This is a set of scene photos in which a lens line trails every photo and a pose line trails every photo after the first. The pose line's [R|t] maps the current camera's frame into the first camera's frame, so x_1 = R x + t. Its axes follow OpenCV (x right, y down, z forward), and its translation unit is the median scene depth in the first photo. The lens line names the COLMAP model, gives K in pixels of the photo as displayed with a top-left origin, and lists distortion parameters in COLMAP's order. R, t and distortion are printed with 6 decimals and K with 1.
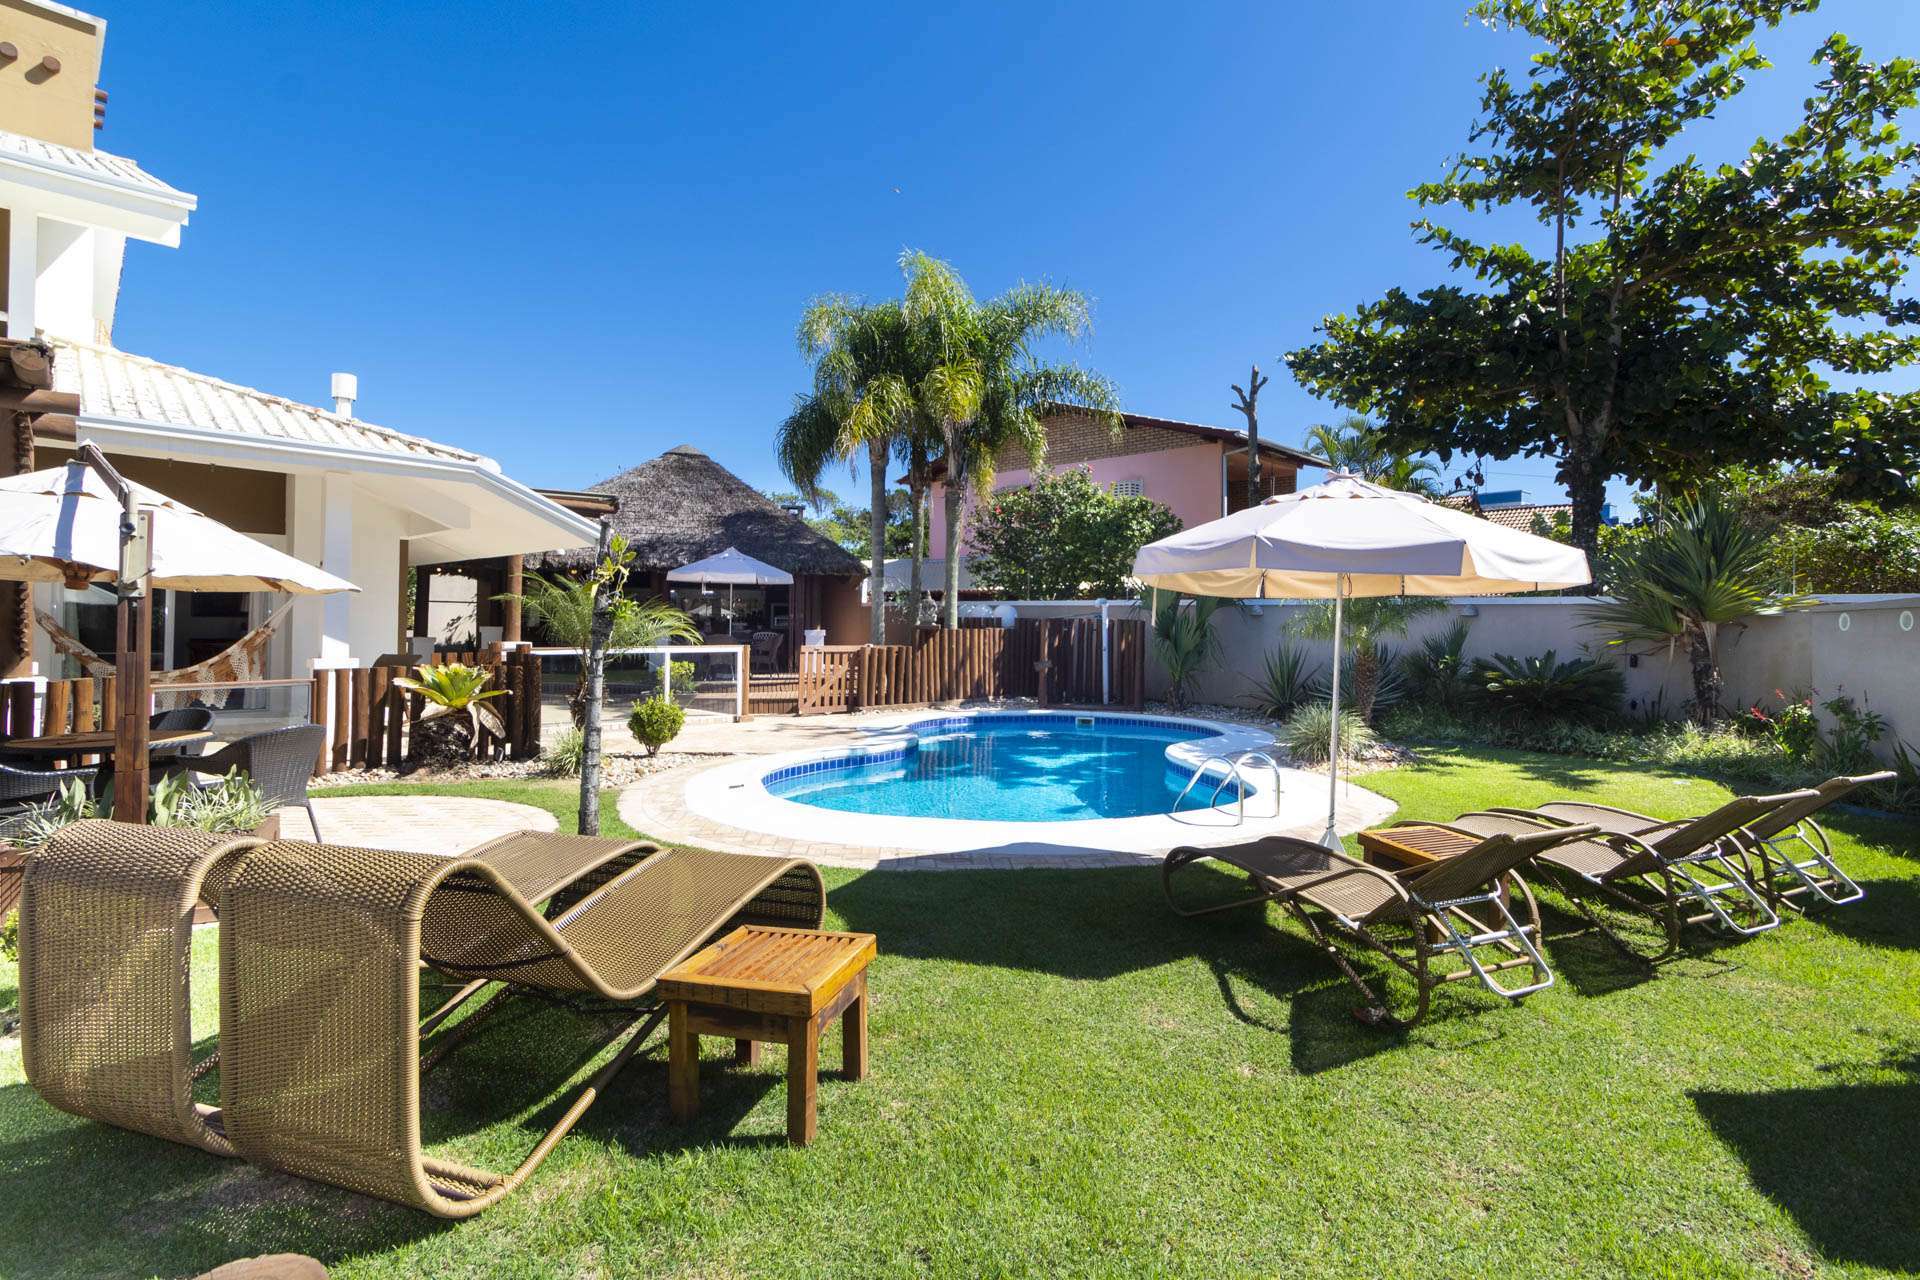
lens RADIAL K [[900.8, 0, 954.4], [0, 900.8, 628.5], [0, 0, 1]] dist [-0.001301, 0.000667]
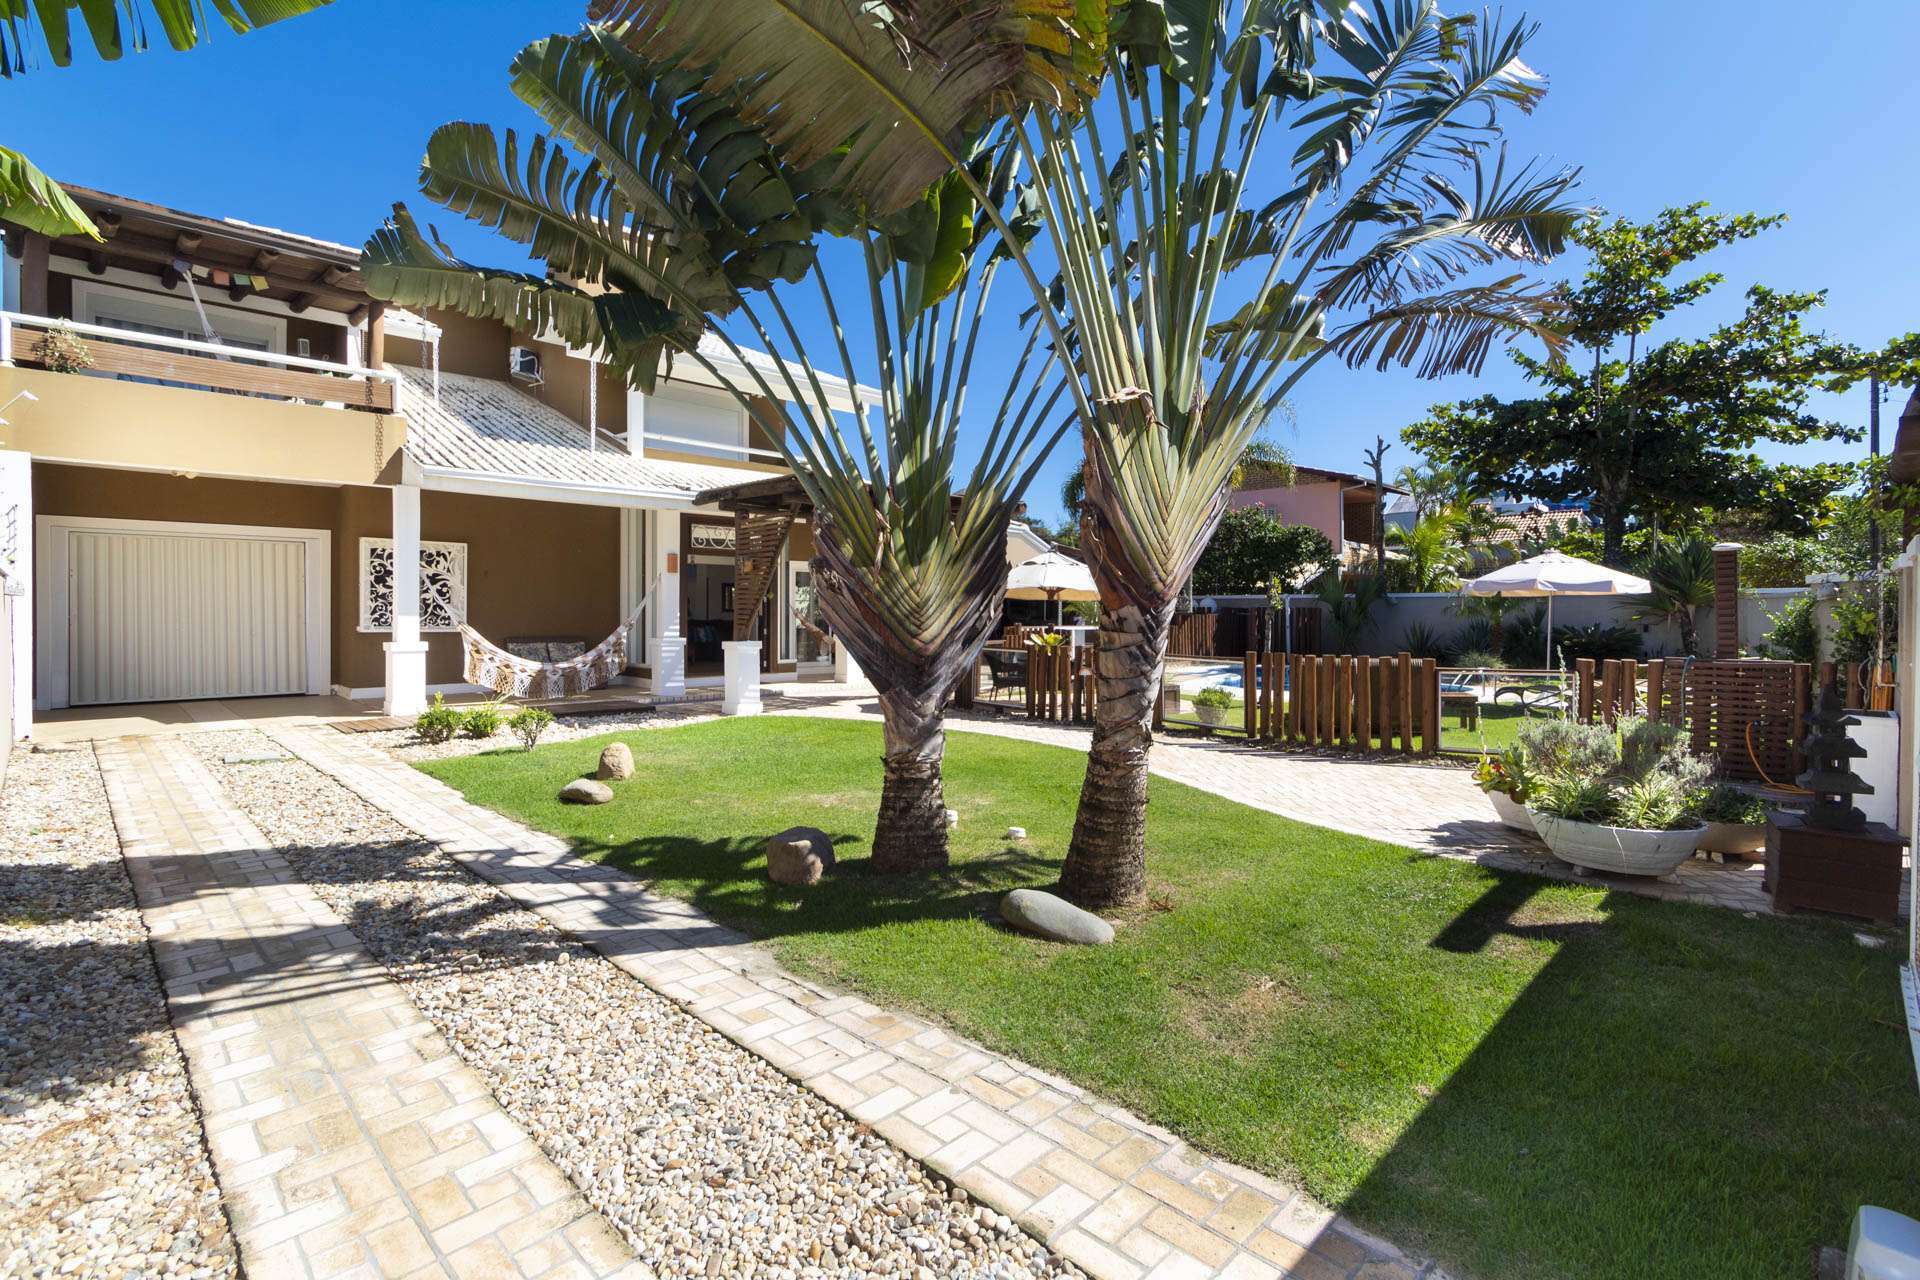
lens RADIAL K [[900.8, 0, 911.7], [0, 900.8, 628.8], [0, 0, 1]] dist [-0.001301, 0.000667]
pose [[0.999809, -0.011559, -0.015730, -0.592725], [0.011712, 0.999885, 0.009643, 0.004563], [0.015616, -0.009825, 0.999830, -0.705892]]
